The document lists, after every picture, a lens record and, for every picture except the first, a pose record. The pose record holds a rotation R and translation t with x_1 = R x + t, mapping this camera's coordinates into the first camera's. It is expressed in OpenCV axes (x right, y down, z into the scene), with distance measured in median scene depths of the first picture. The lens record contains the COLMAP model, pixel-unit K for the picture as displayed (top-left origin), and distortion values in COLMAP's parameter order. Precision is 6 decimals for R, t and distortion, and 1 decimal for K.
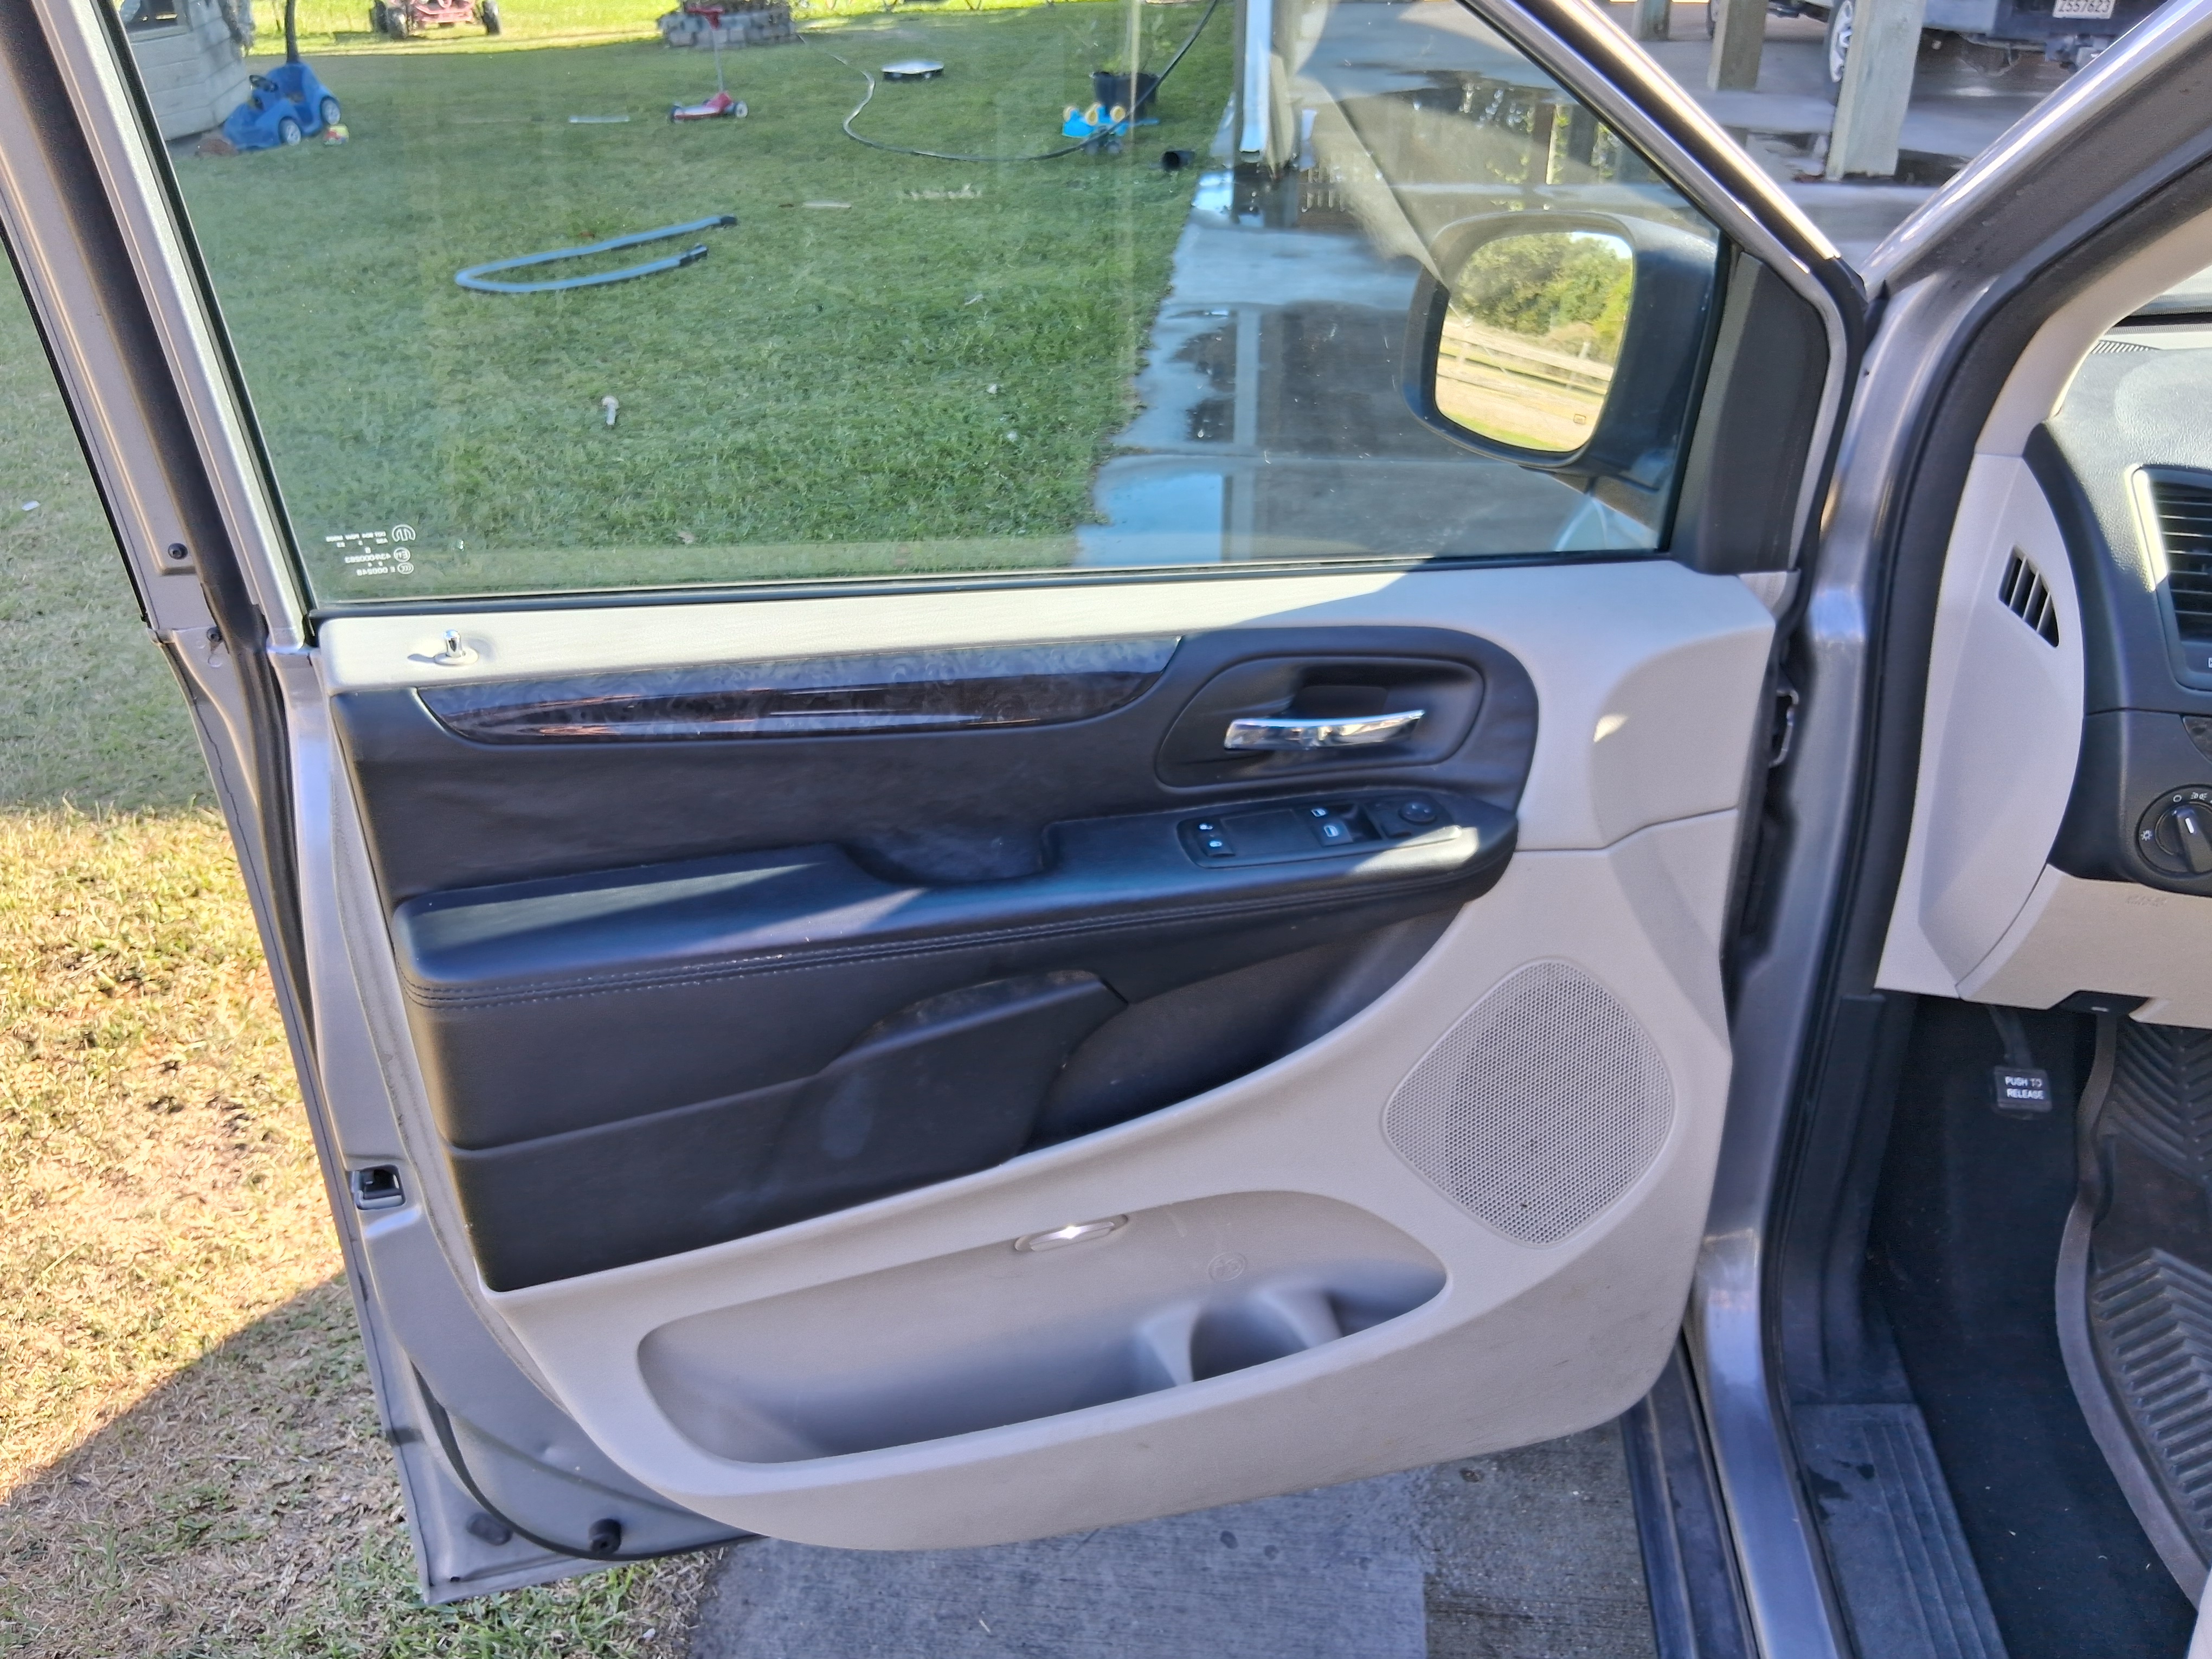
lens RADIAL K [[1705.7, 0, 1188.1], [0, 1705.7, 857.5], [0, 0, 1]] dist [0.002204, -0.033580]
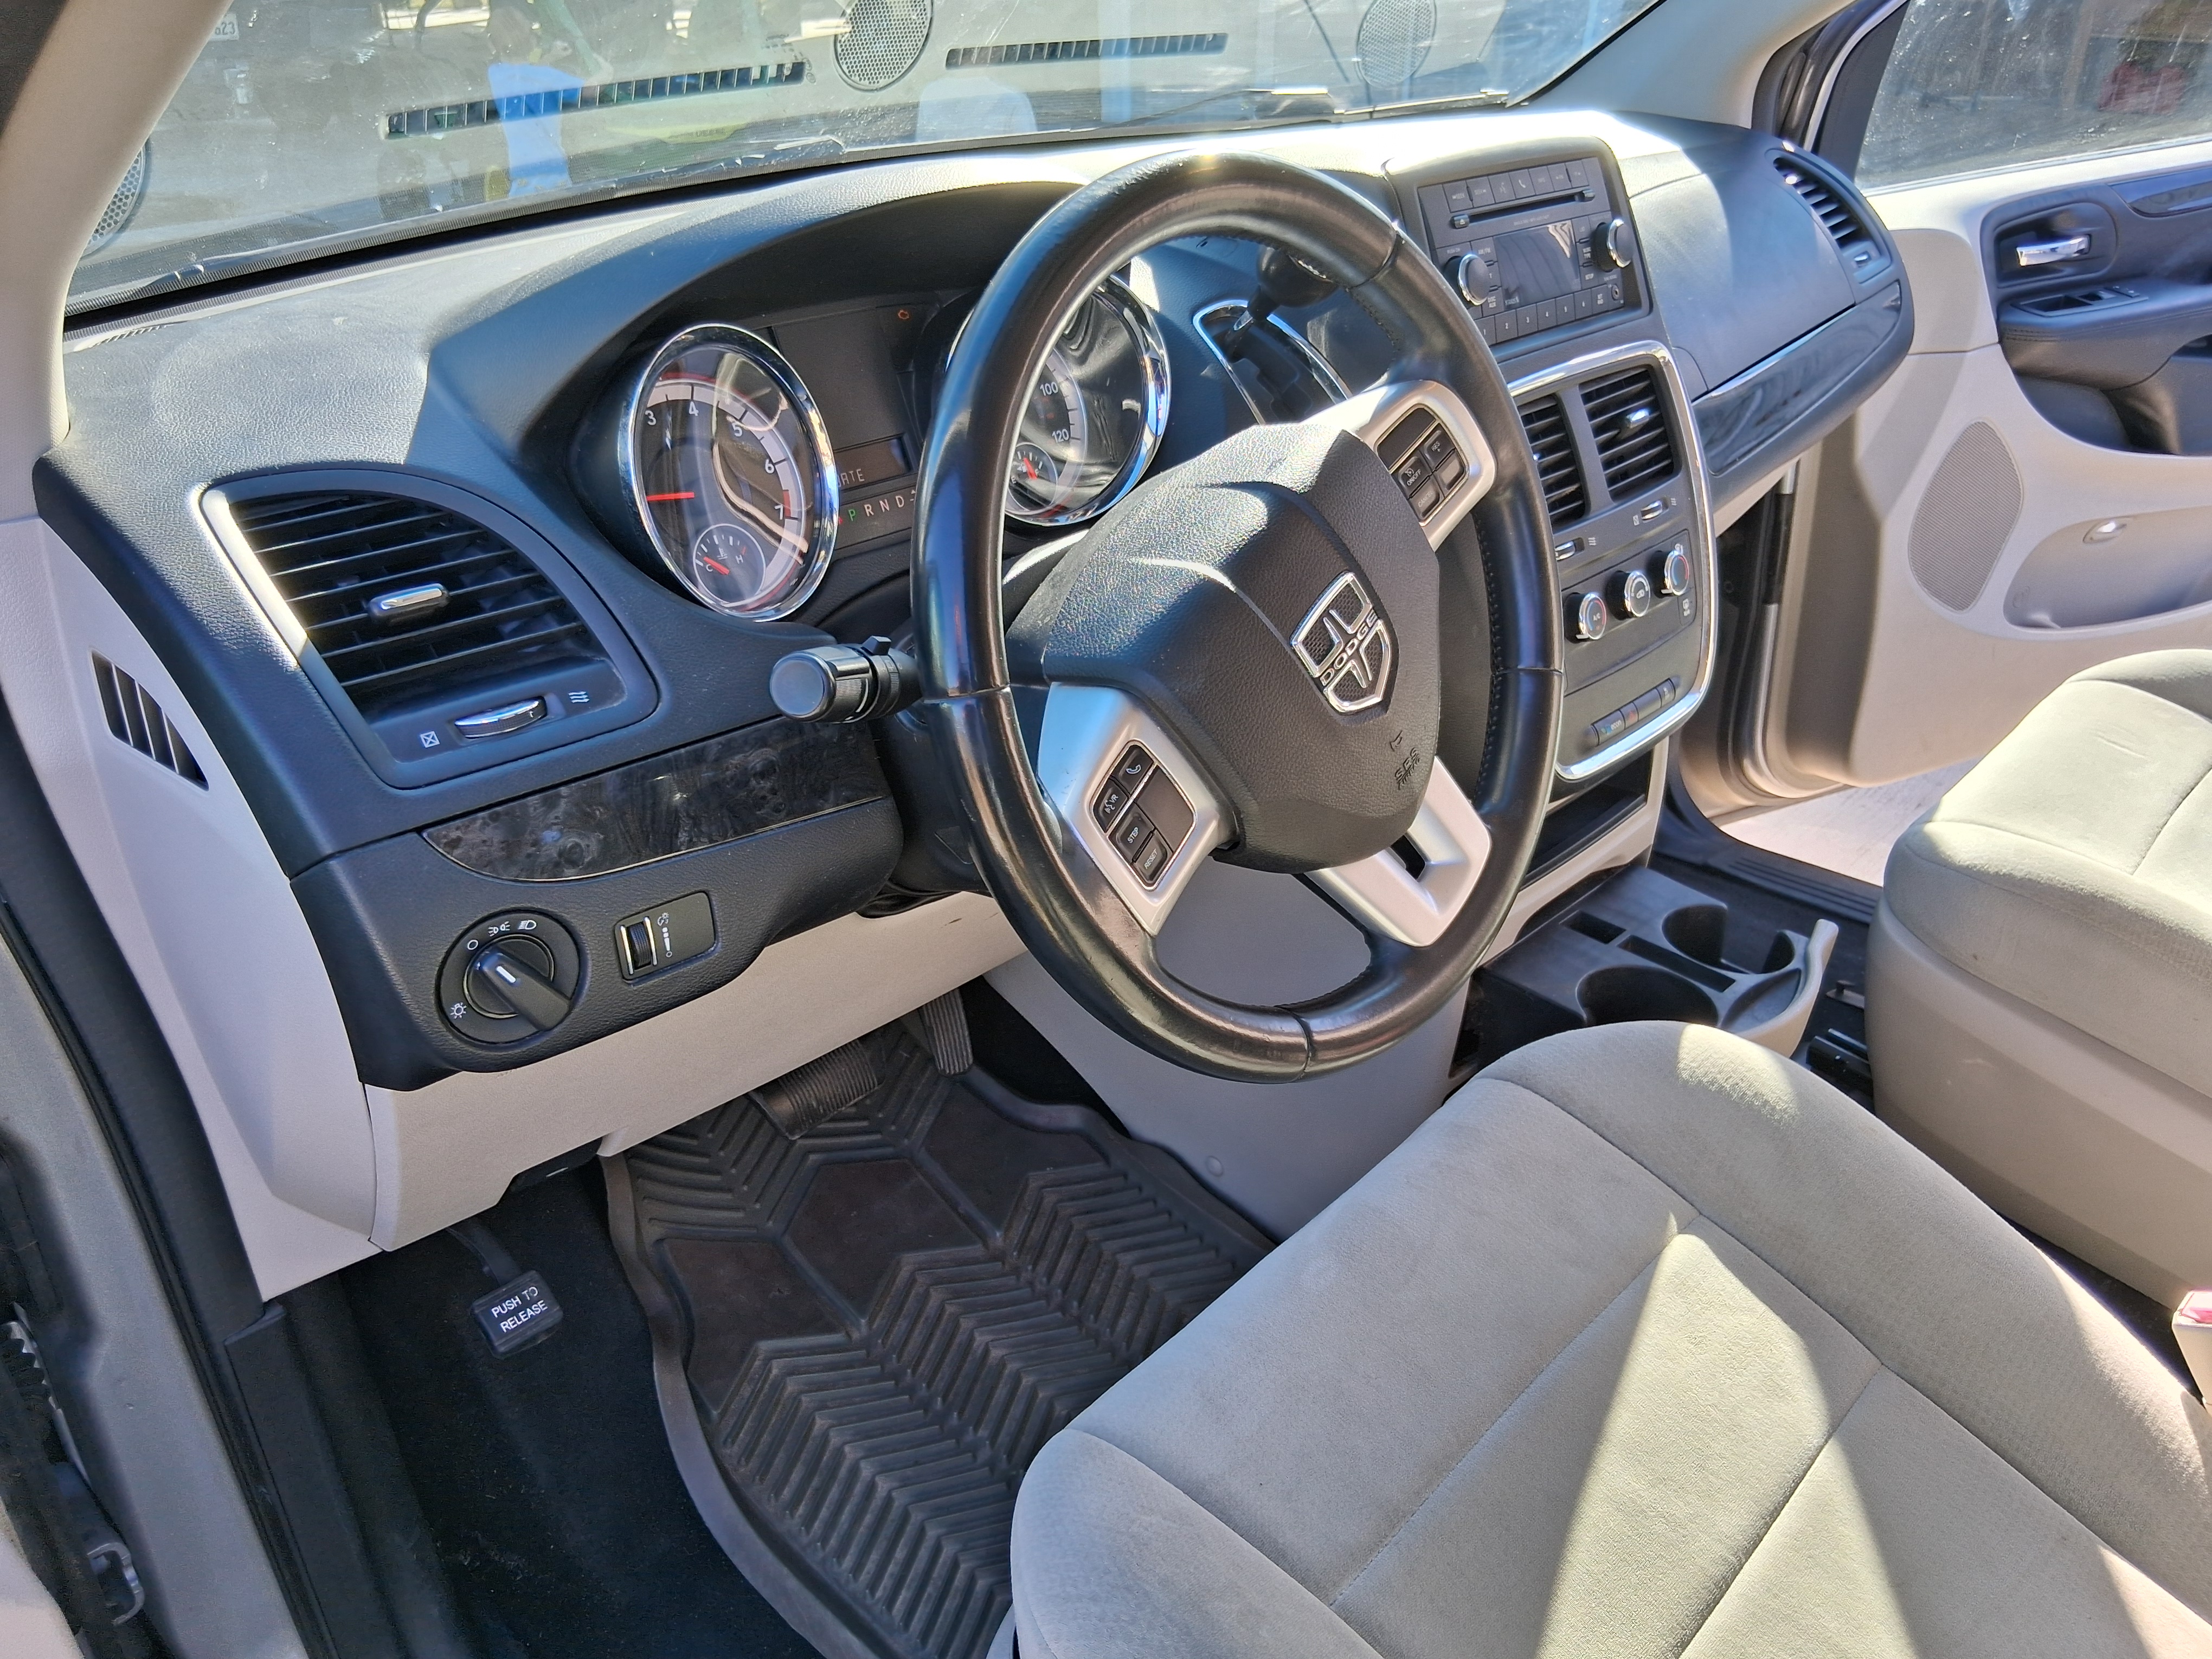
lens RADIAL K [[1705.7, 0, 1090.5], [0, 1705.7, 841.2], [0, 0, 1]] dist [0.002204, -0.033580]
pose [[0.638818, -0.375181, 0.671678, 0.277595], [0.394277, 0.909326, 0.132937, -0.058693], [-0.660650, 0.179905, 0.728819, 0.319828]]
